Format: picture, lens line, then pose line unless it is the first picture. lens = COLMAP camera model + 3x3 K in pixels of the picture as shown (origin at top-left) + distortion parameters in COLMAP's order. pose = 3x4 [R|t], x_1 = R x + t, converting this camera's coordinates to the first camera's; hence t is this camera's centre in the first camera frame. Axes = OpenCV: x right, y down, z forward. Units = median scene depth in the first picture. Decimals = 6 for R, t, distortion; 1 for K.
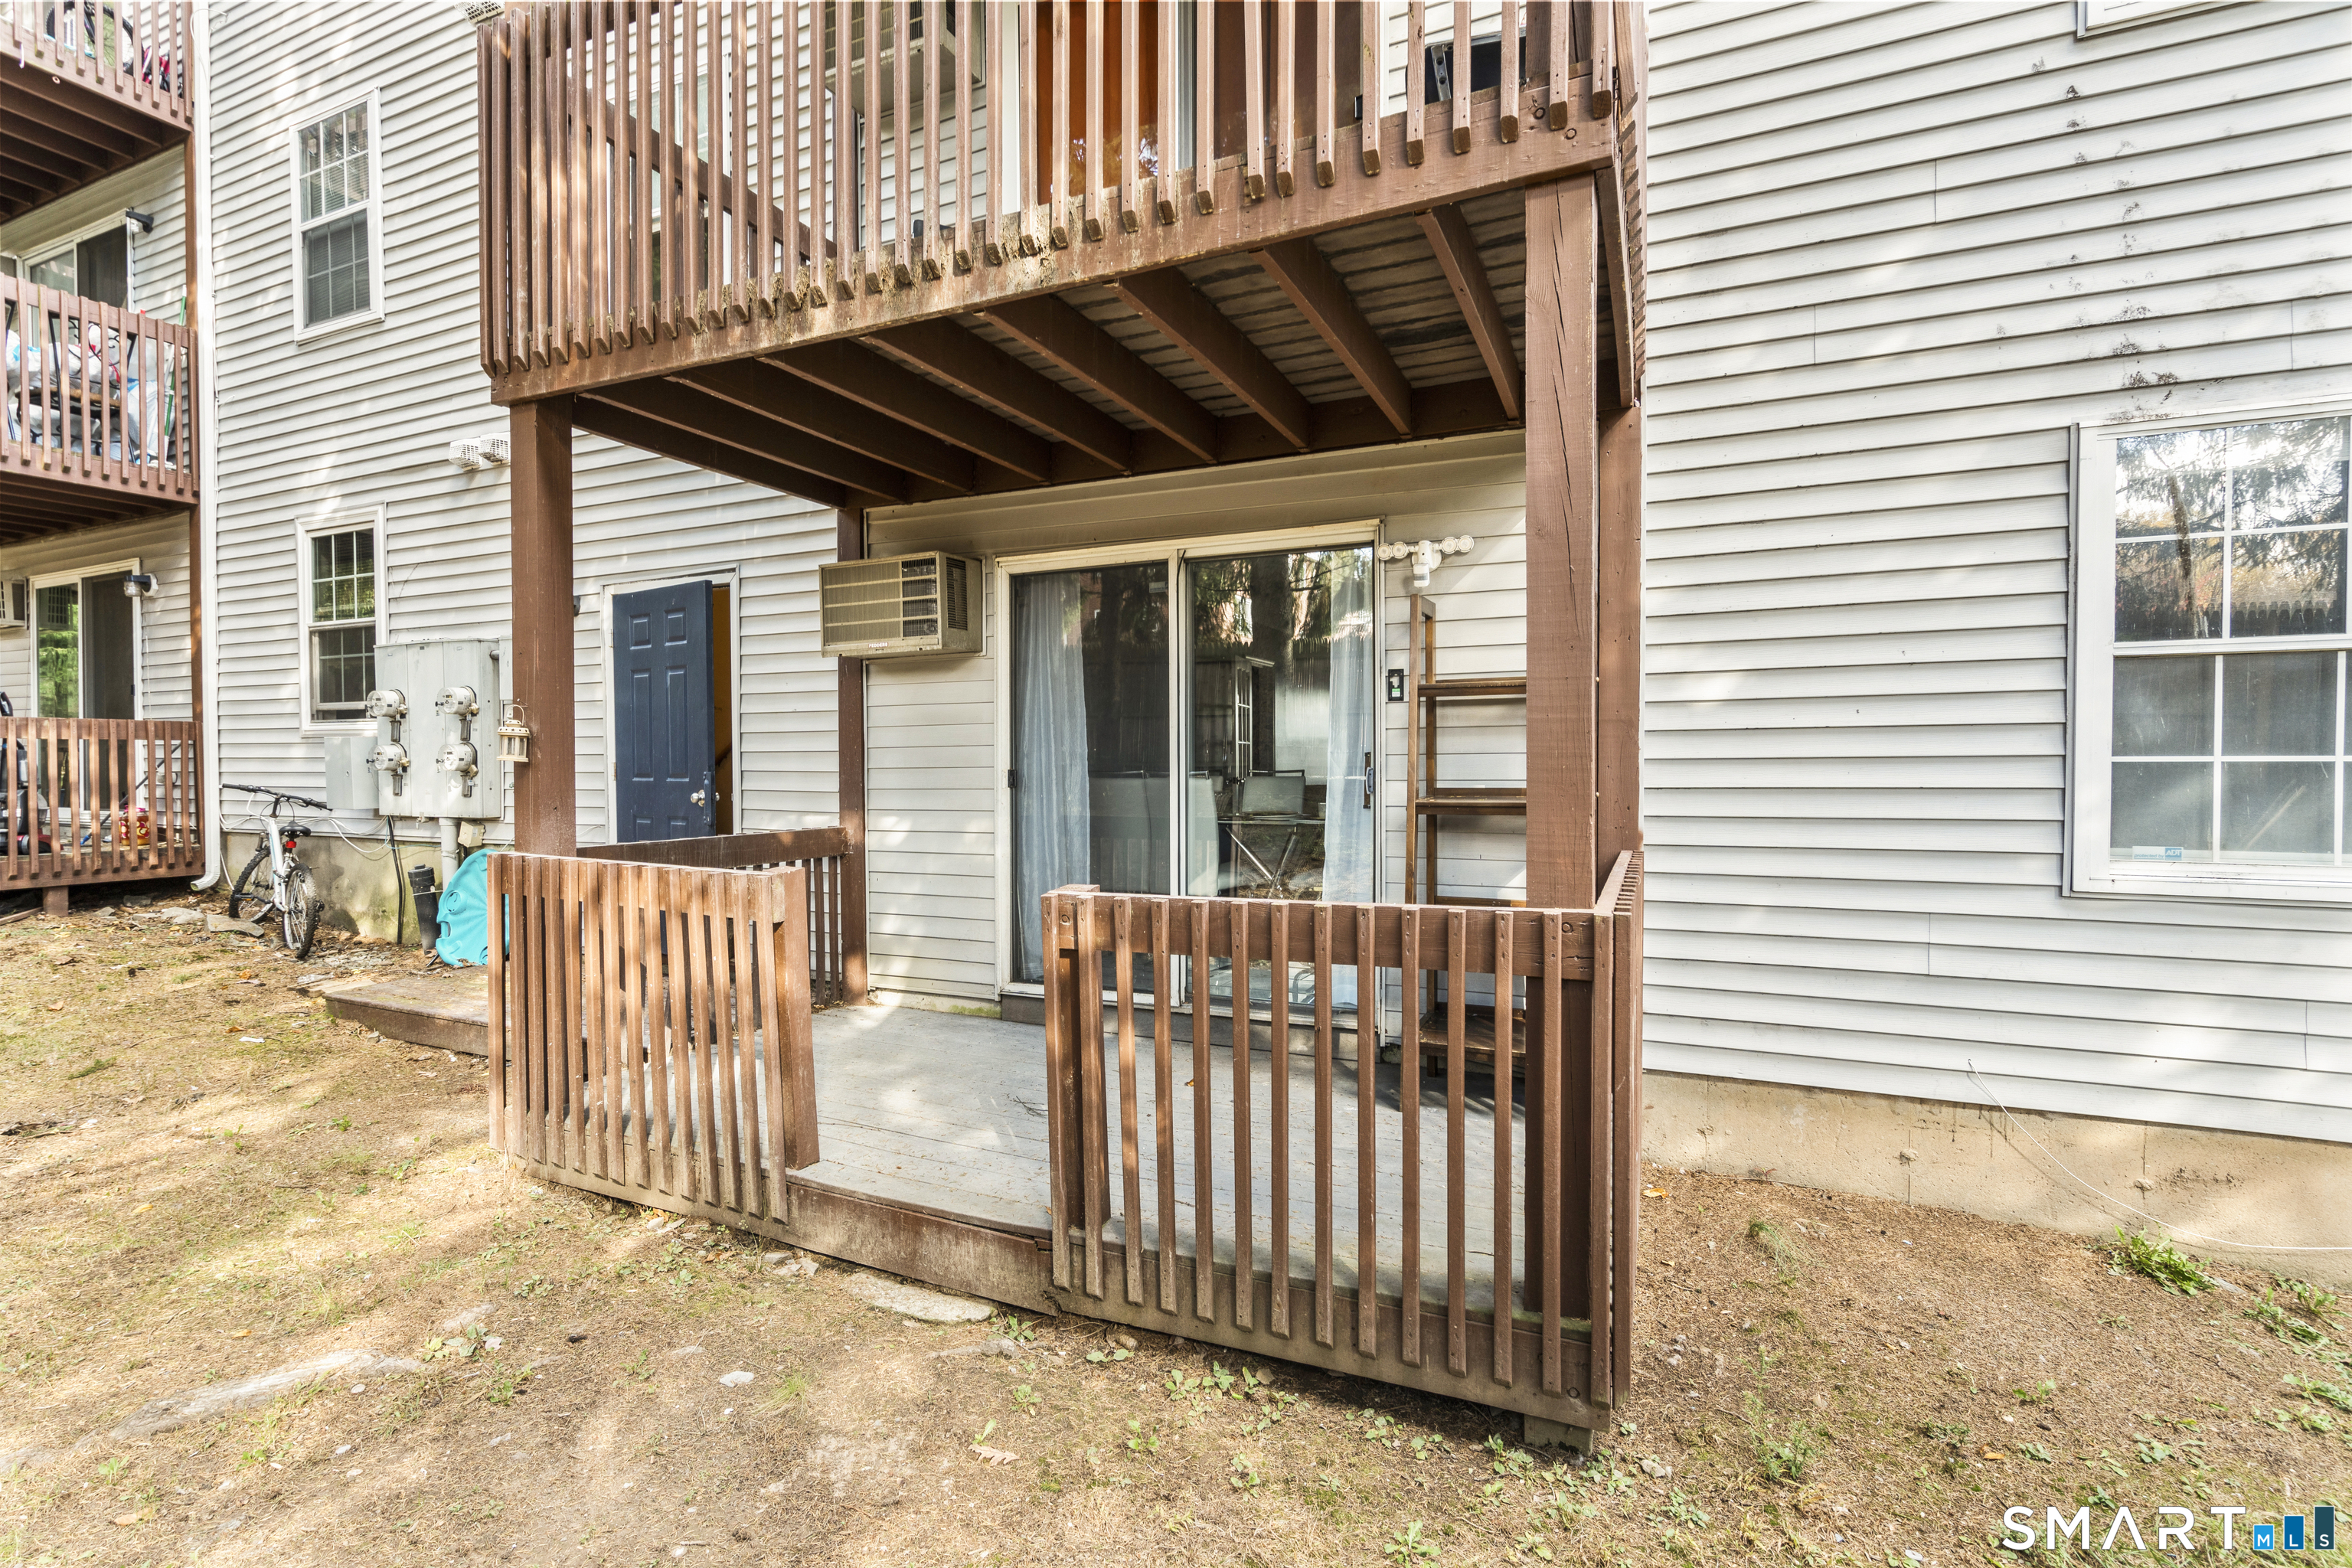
lens RADIAL K [[1081.1, 0, 1174.7], [0, 1081.1, 779.9], [0, 0, 1]] dist [-0.006078, 0.004009]
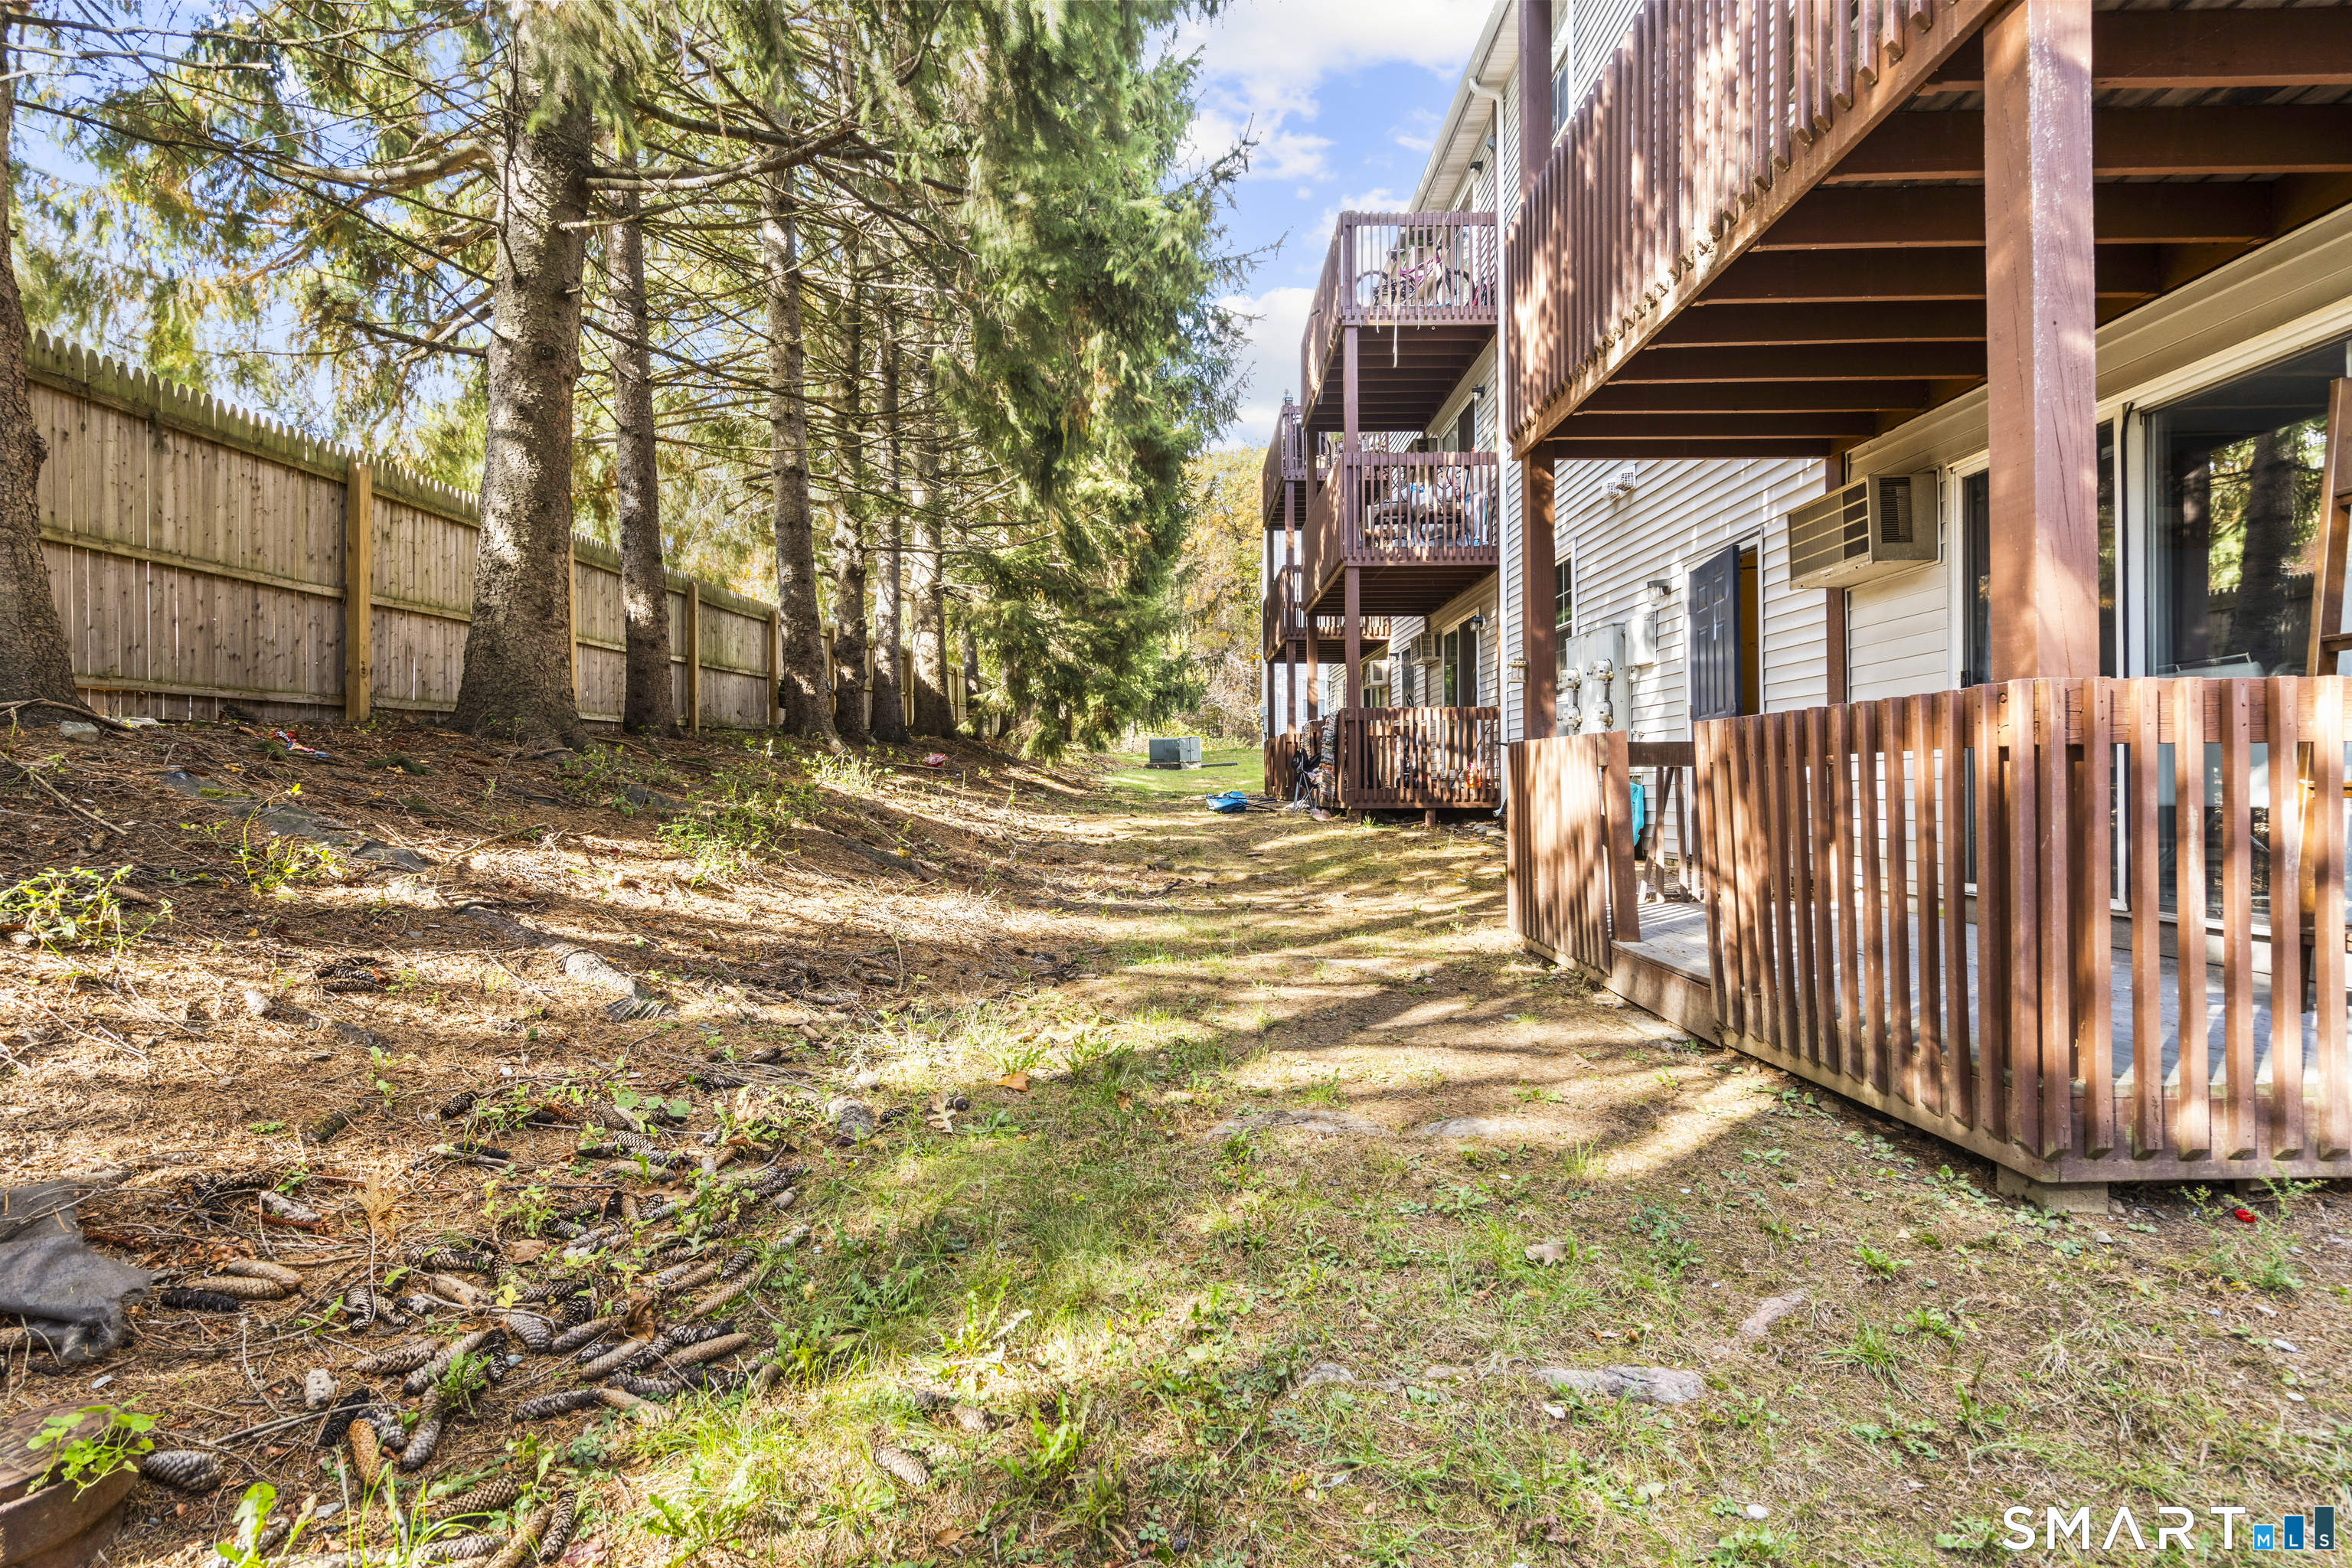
lens RADIAL K [[1081.1, 0, 1173.6], [0, 1081.1, 782.6], [0, 0, 1]] dist [-0.006078, 0.004009]
pose [[0.421811, -0.001741, -0.906682, 0.415090], [-0.013171, 0.999881, -0.008047, 0.103207], [0.906588, 0.015336, 0.421738, -0.085917]]
